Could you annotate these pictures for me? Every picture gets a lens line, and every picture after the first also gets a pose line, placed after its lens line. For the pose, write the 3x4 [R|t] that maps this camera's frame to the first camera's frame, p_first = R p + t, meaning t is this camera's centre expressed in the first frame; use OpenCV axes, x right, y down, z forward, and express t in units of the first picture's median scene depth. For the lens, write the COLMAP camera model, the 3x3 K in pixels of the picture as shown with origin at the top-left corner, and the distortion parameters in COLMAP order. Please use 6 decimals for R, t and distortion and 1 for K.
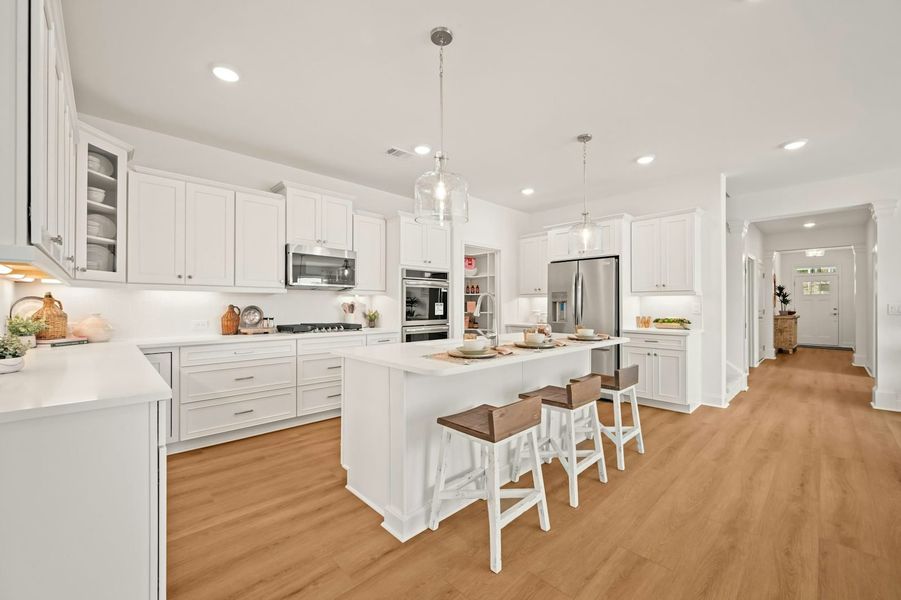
lens RADIAL K [[363.5, 0, 449.2], [0, 363.5, 303.8], [0, 0, 1]] dist [-0.002283, 0.000265]
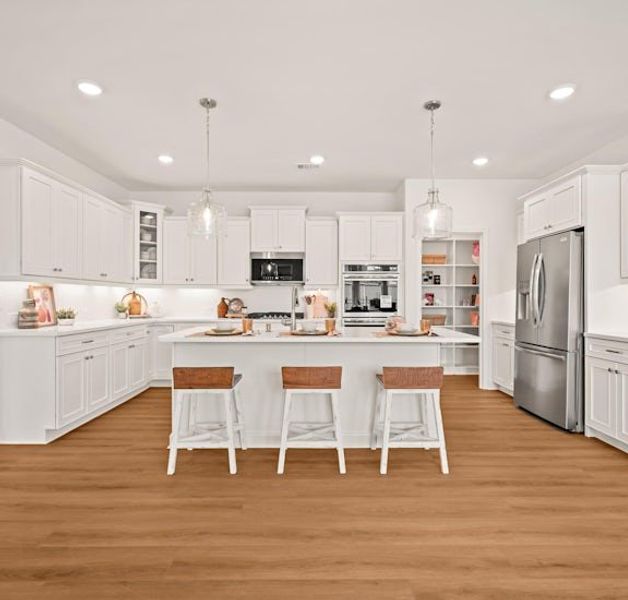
lens RADIAL K [[394.7, 0, 314.8], [0, 394.7, 300.0], [0, 0, 1]] dist [0.007750, -0.000373]
pose [[0.720312, 0.003482, -0.693641, 0.672232], [-0.000095, 0.999988, 0.004921, 0.004712], [0.693650, -0.003479, 0.720304, 0.096710]]
